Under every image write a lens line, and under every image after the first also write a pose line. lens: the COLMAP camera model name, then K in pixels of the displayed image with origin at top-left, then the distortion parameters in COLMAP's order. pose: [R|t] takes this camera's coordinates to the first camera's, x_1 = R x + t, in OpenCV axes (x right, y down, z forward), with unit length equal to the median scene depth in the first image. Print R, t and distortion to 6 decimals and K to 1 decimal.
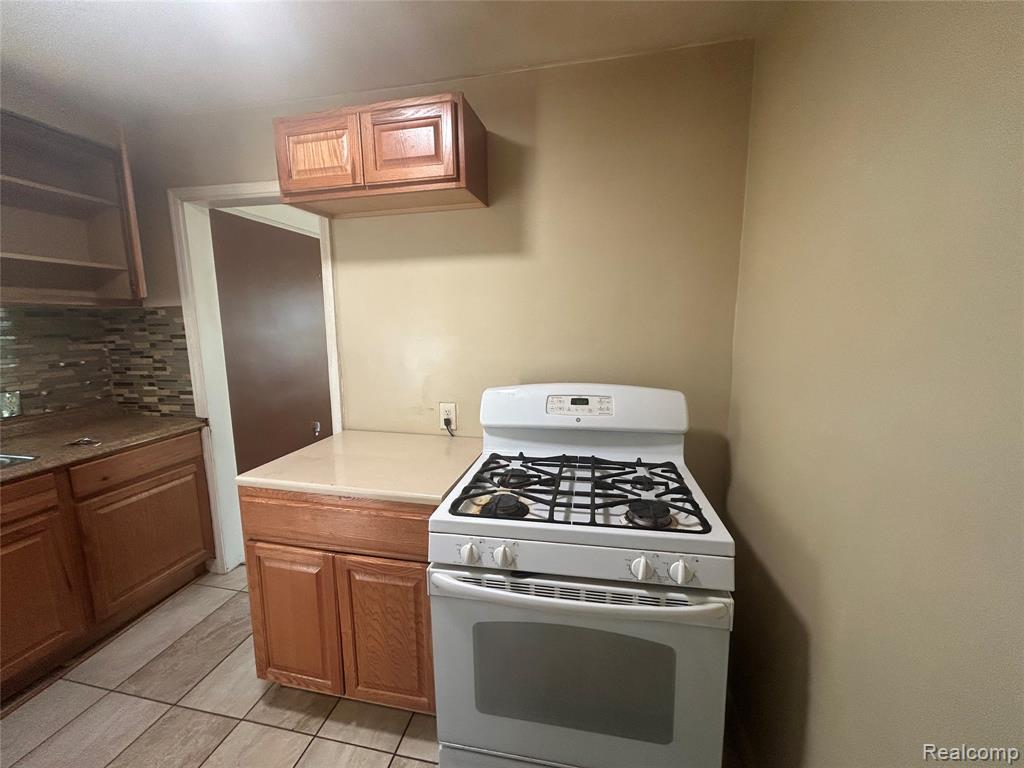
lens RADIAL K [[411.5, 0, 512.7], [0, 411.5, 382.6], [0, 0, 1]] dist [-0.000428, 0.000219]
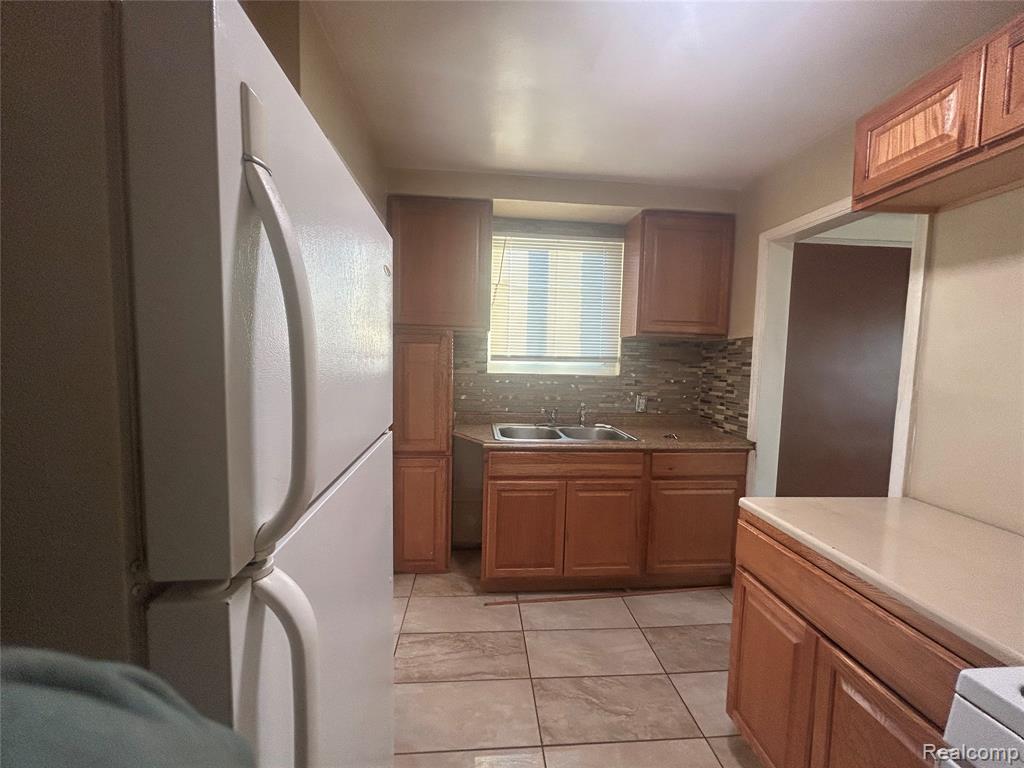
lens RADIAL K [[411.5, 0, 512.7], [0, 411.5, 382.6], [0, 0, 1]] dist [-0.000428, 0.000219]
pose [[0.282605, 0.076634, -0.956170, 0.081153], [-0.171226, 0.984825, 0.028323, 0.014939], [0.943830, 0.155718, 0.291438, 0.104362]]
